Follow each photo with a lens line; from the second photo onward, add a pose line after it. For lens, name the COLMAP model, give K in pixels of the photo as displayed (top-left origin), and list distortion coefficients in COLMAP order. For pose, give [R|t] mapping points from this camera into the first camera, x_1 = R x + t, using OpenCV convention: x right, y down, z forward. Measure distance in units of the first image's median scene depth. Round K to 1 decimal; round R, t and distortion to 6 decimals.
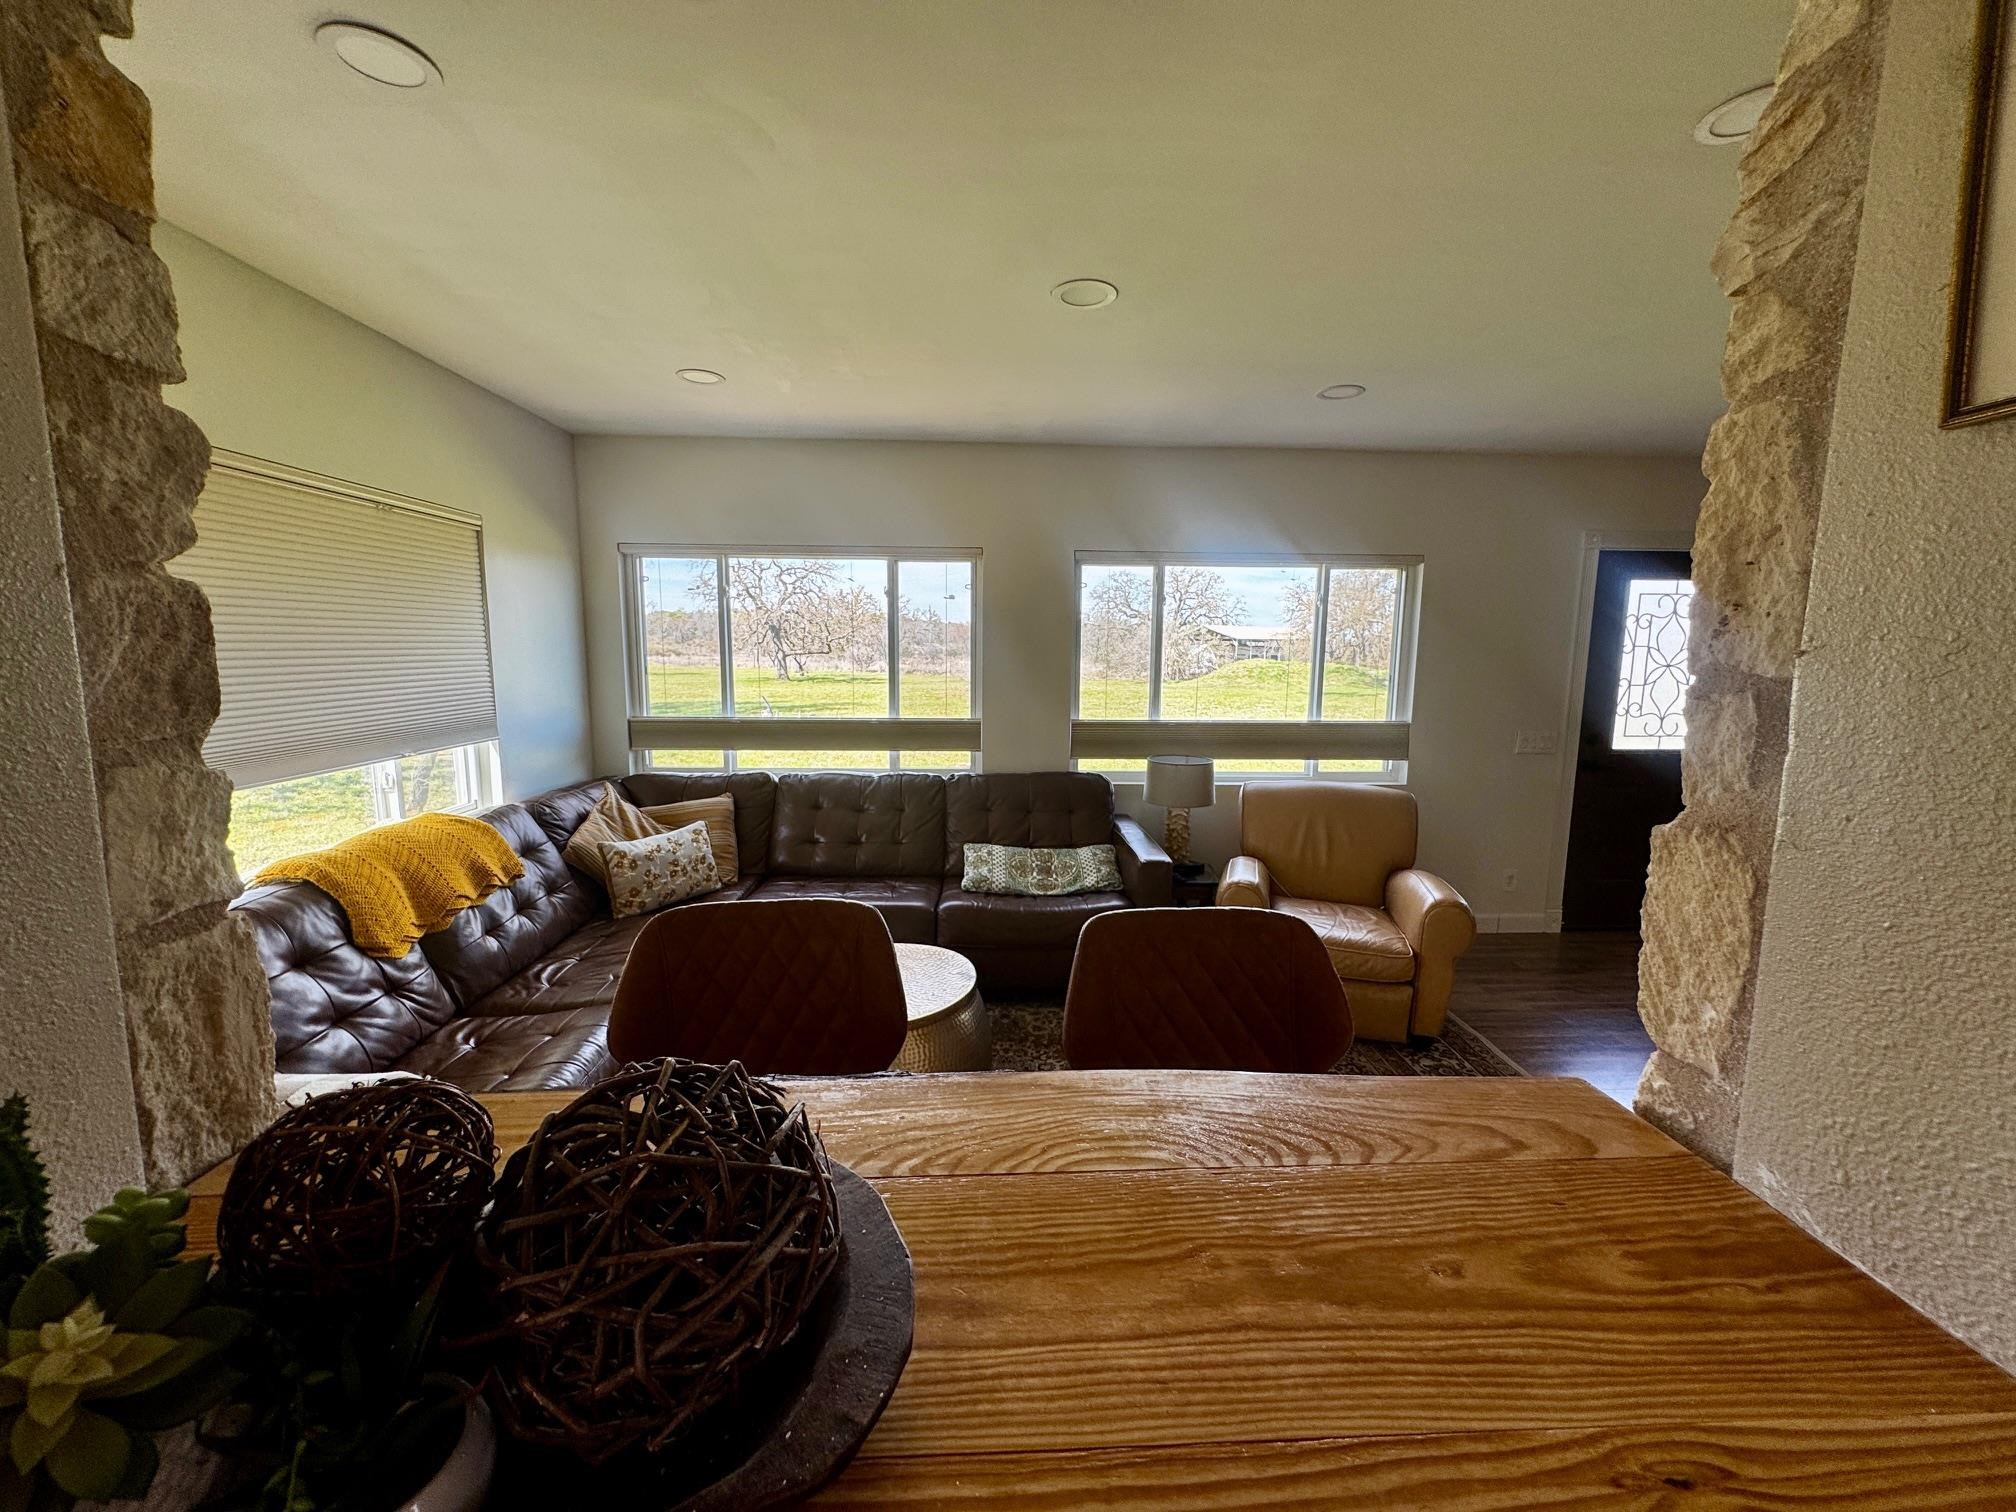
lens RADIAL K [[804.5, 0, 1009.8], [0, 804.5, 756.9], [0, 0, 1]] dist [-0.002651, 0.000361]
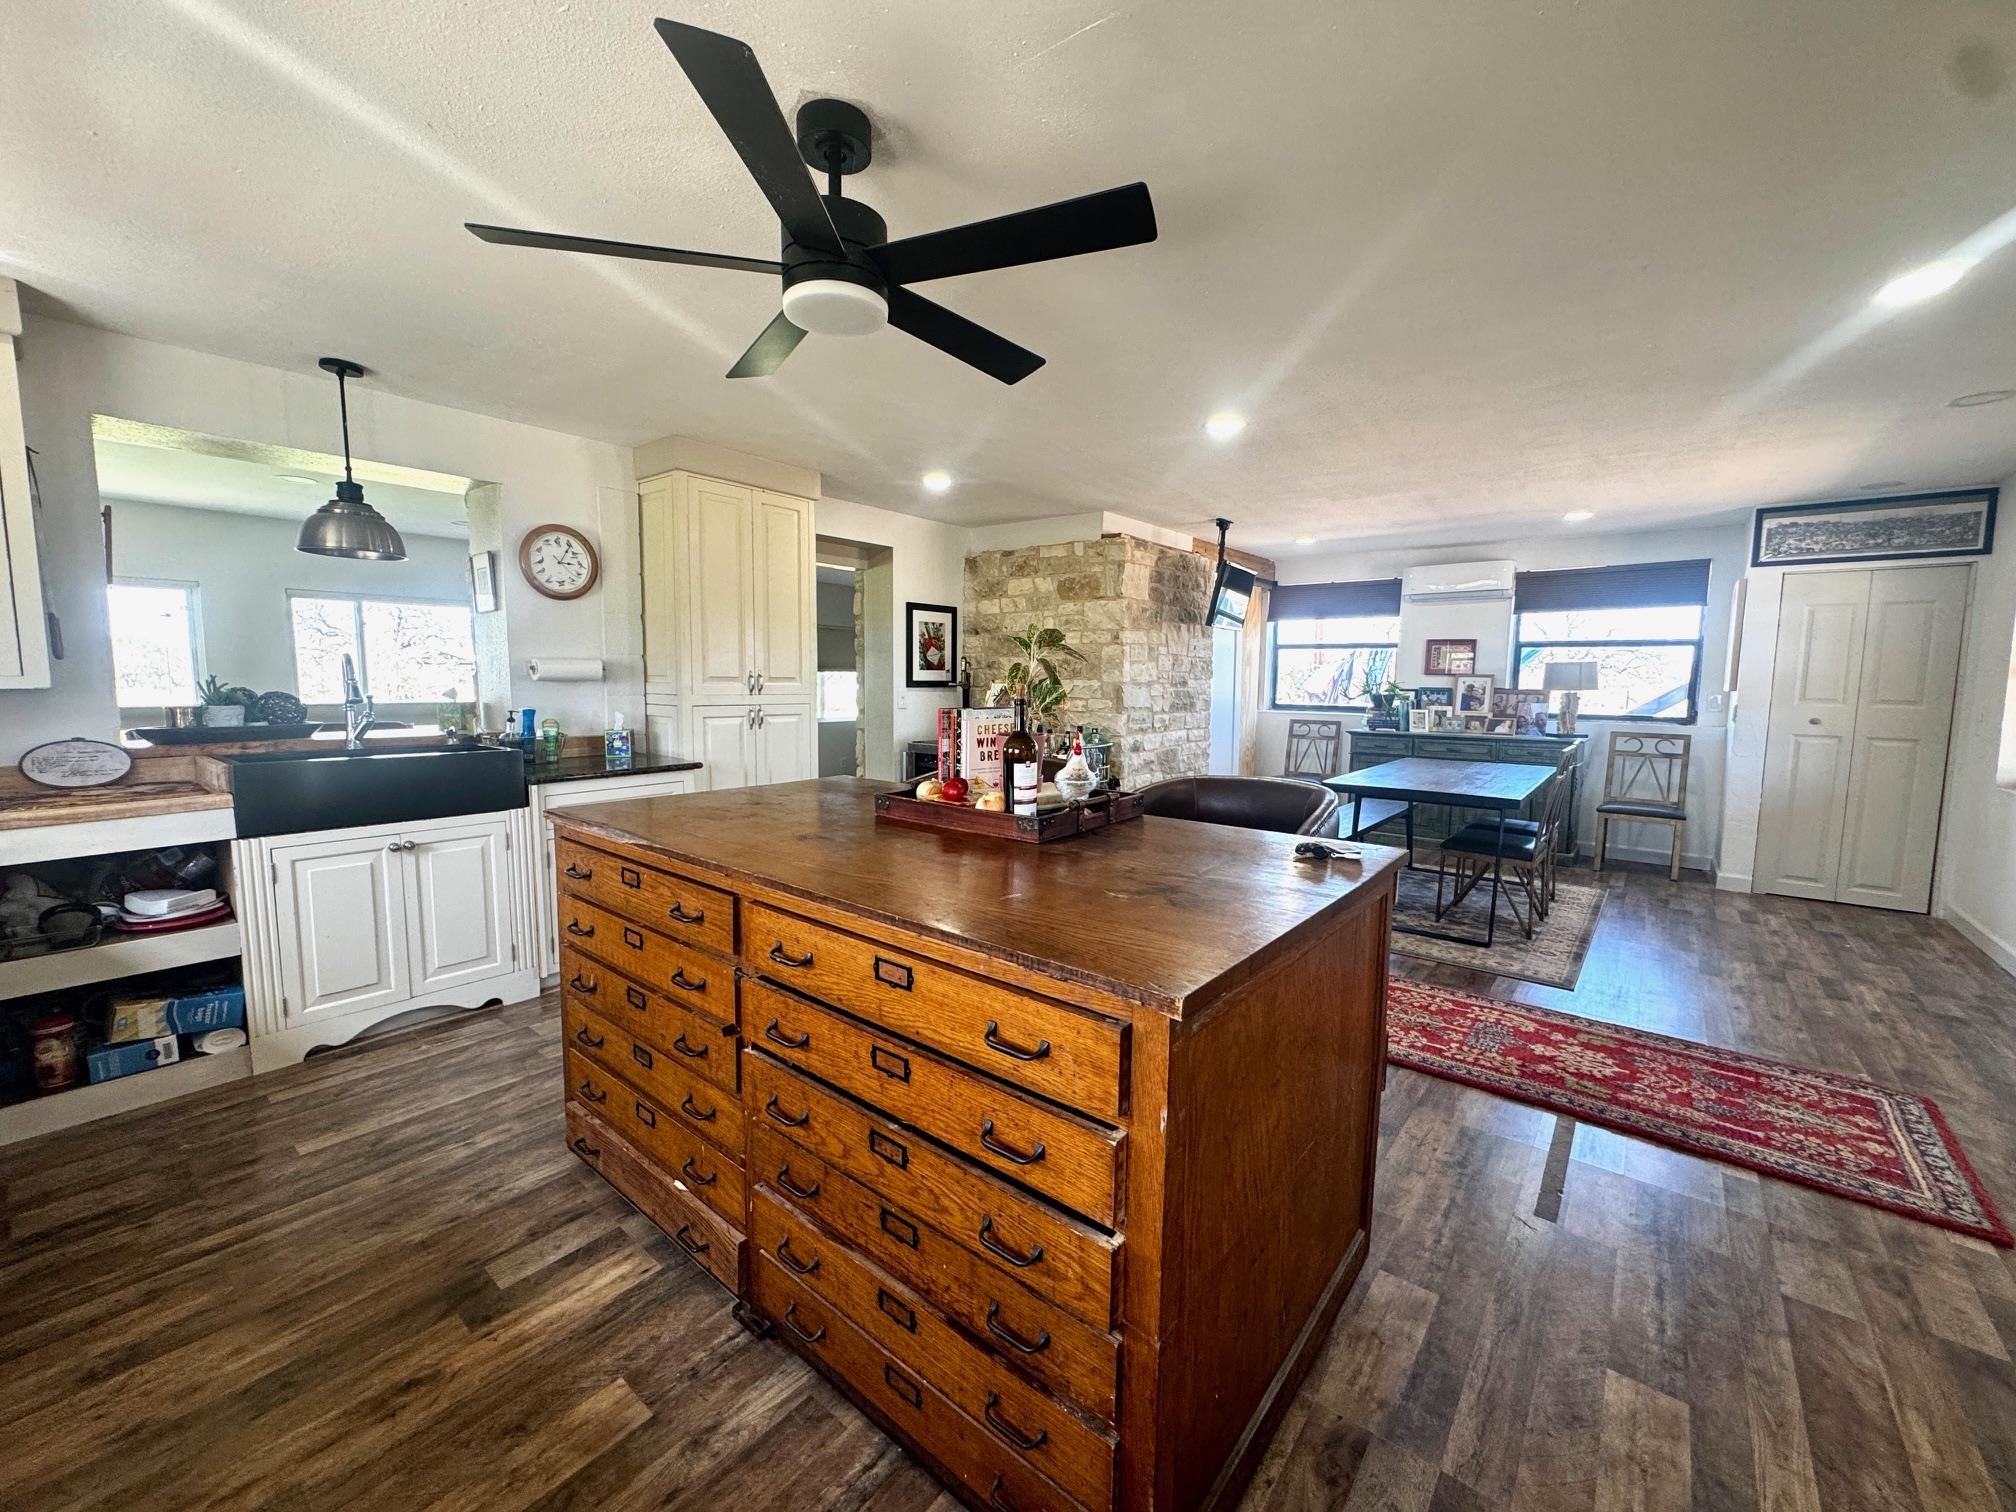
lens RADIAL K [[806.7, 0, 1008.0], [0, 806.7, 756.0], [0, 0, 1]] dist [-0.001551, 0.000315]
pose [[0.662429, -0.078098, 0.745043, -0.157406], [0.103267, 0.994576, 0.012439, 0.160228], [-0.741973, 0.068698, 0.666901, -0.903478]]
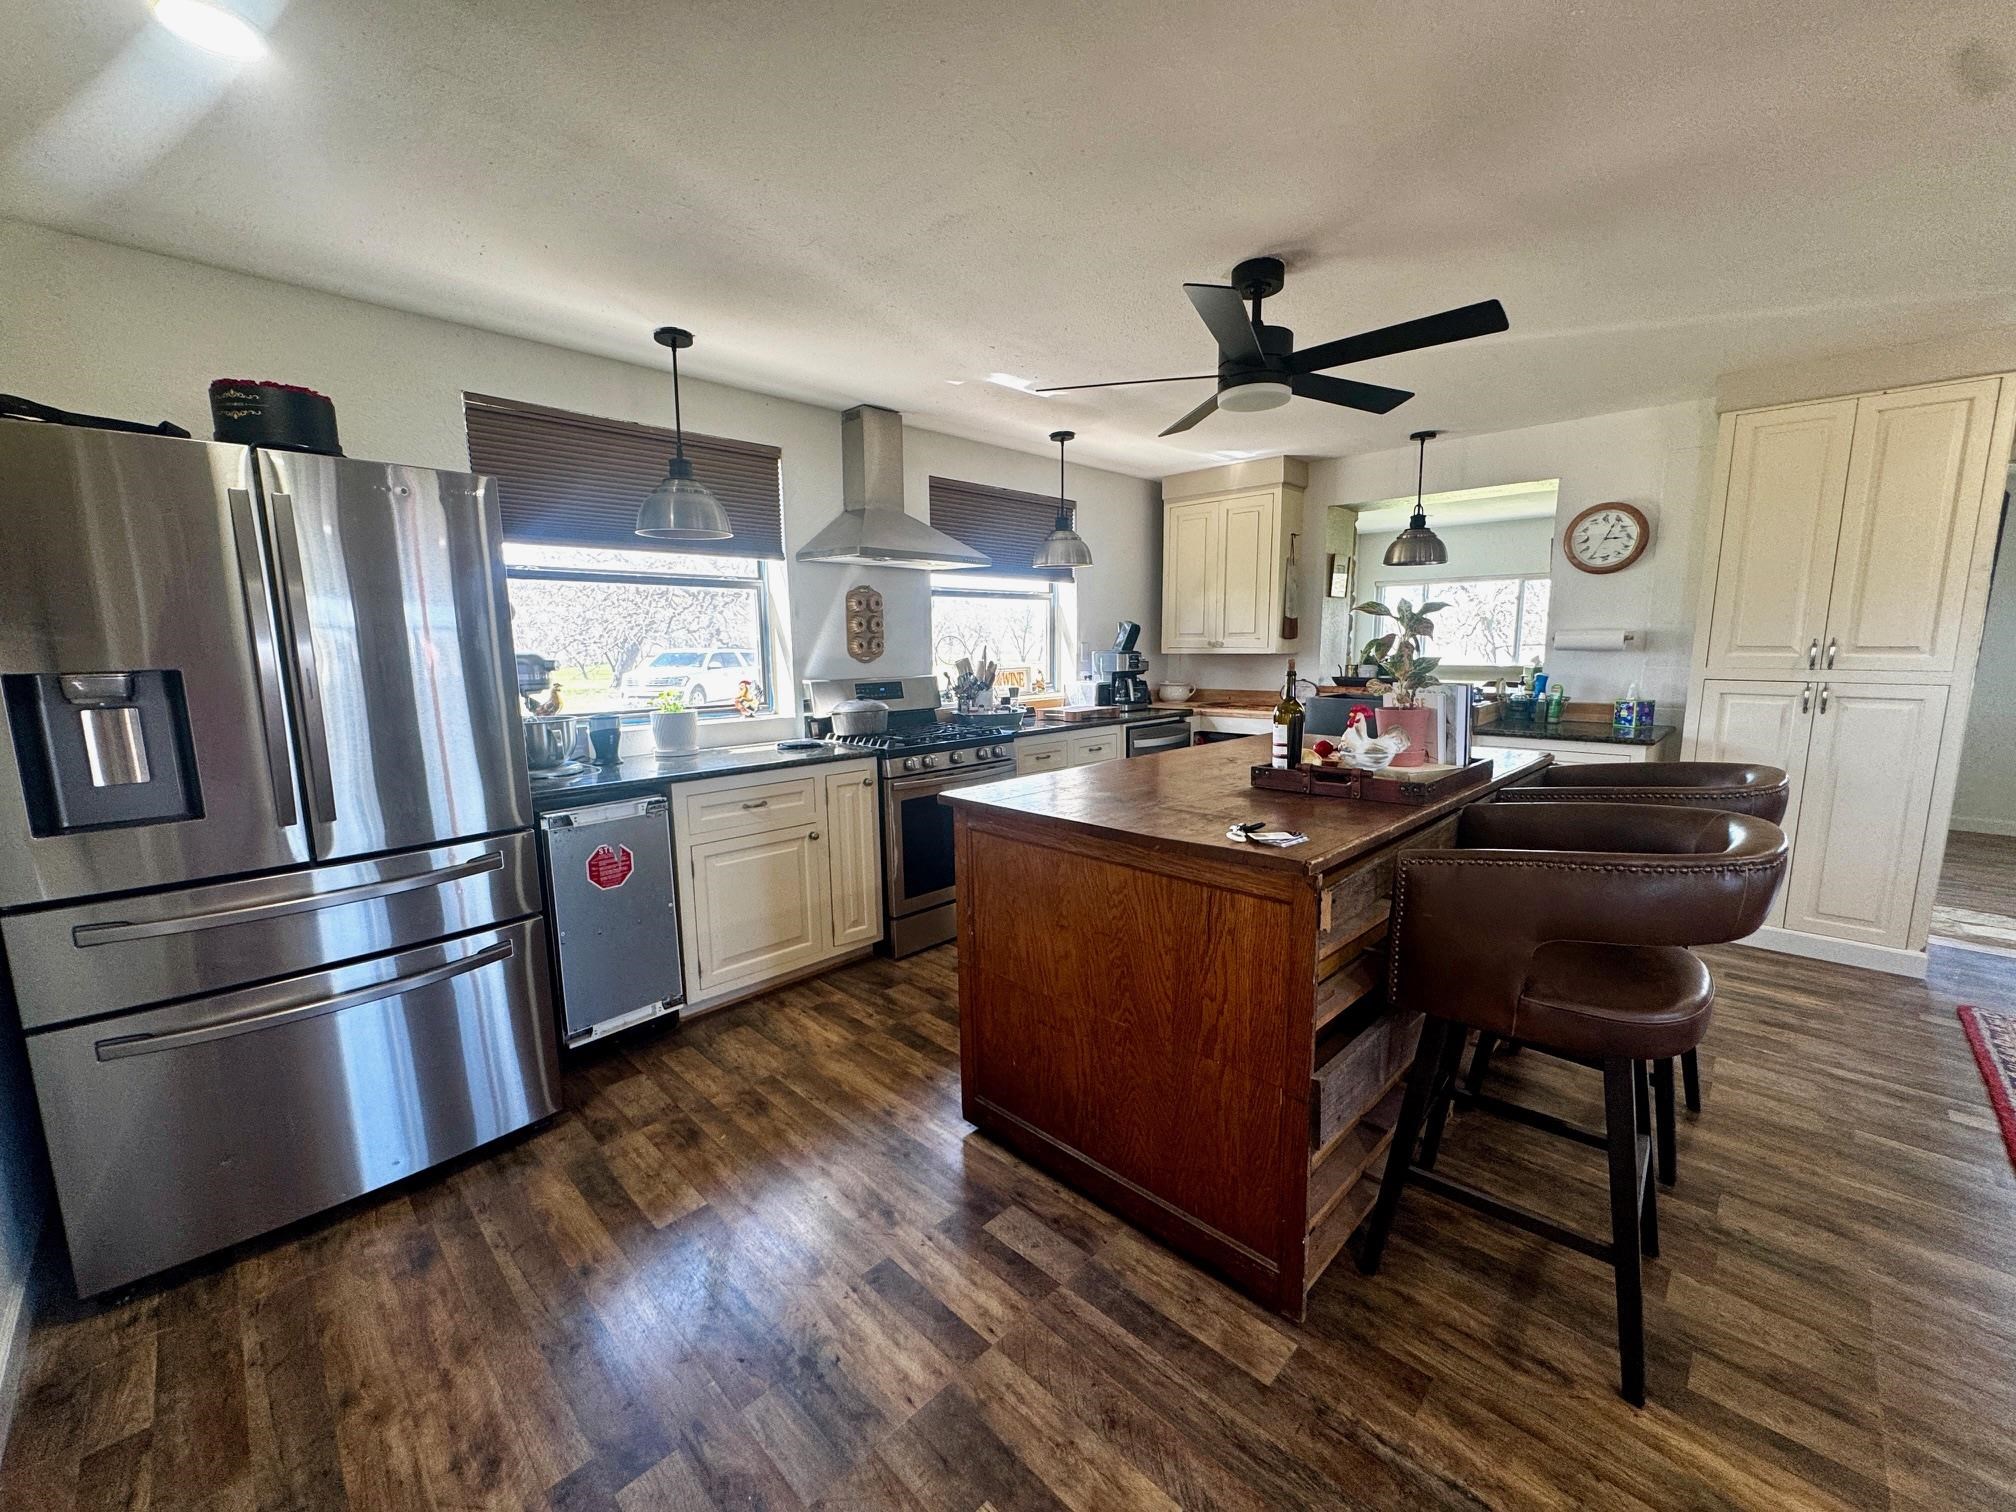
lens RADIAL K [[804.5, 0, 1009.8], [0, 804.5, 756.9], [0, 0, 1]] dist [-0.002651, 0.000361]
pose [[0.686524, 0.091377, -0.721342, 0.404427], [-0.087661, 0.995237, 0.042642, 0.183374], [0.721803, 0.033959, 0.691265, -1.100343]]
